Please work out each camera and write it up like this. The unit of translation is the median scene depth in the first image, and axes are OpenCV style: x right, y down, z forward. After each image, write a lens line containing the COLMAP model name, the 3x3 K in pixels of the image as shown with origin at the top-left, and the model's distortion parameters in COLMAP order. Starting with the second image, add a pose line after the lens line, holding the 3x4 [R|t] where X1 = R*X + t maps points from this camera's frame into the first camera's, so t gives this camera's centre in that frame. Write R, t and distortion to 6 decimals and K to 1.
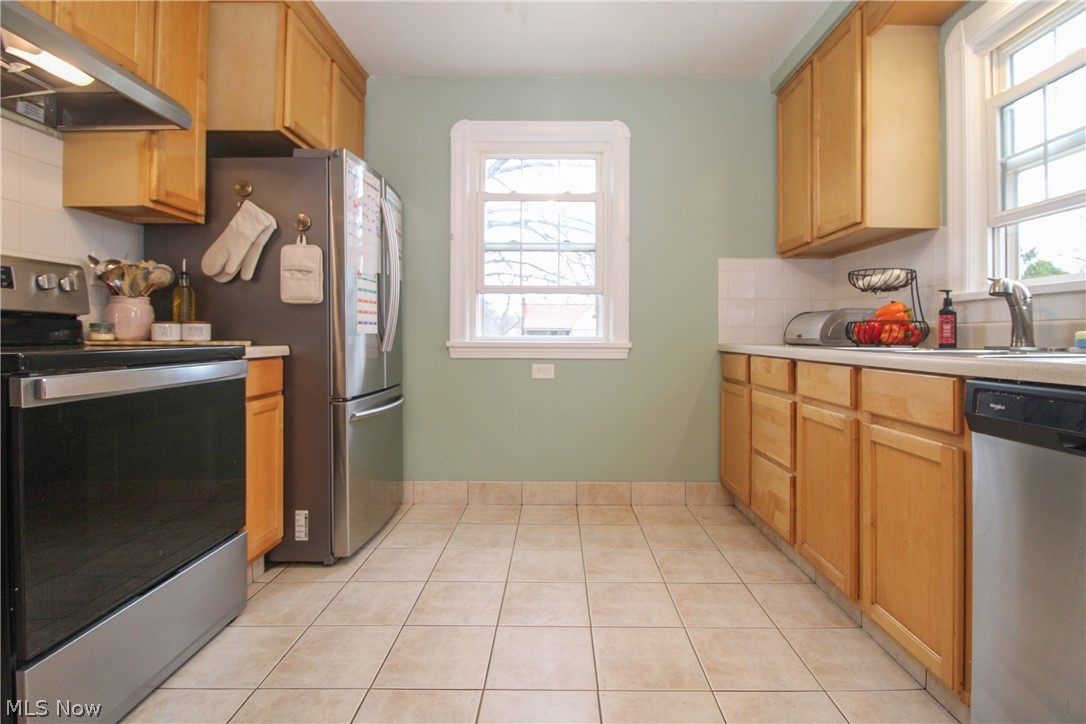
lens RADIAL K [[526.9, 0, 548.6], [0, 526.9, 343.0], [0, 0, 1]] dist [0.002127, -0.014443]
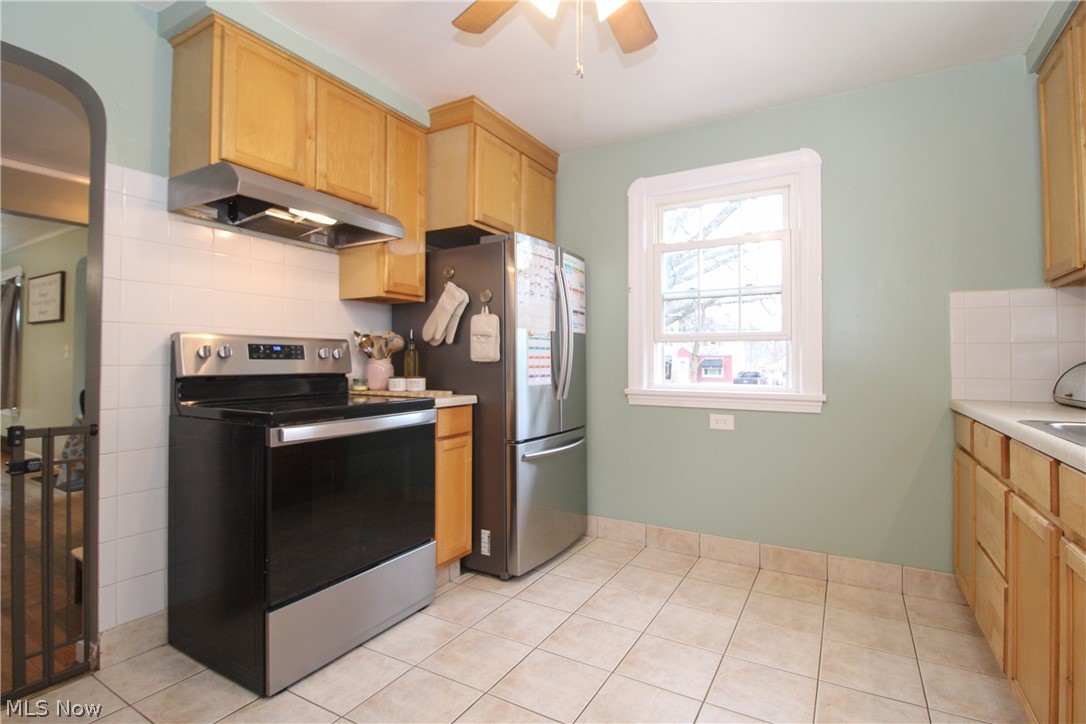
lens RADIAL K [[518.9, 0, 540.2], [0, 518.9, 360.2], [0, 0, 1]] dist [0.000345, -0.014551]
pose [[0.863328, -0.002100, -0.504639, 0.249706], [-0.005566, 0.999891, -0.013682, -0.061040], [0.504613, 0.014621, 0.863222, 0.017260]]
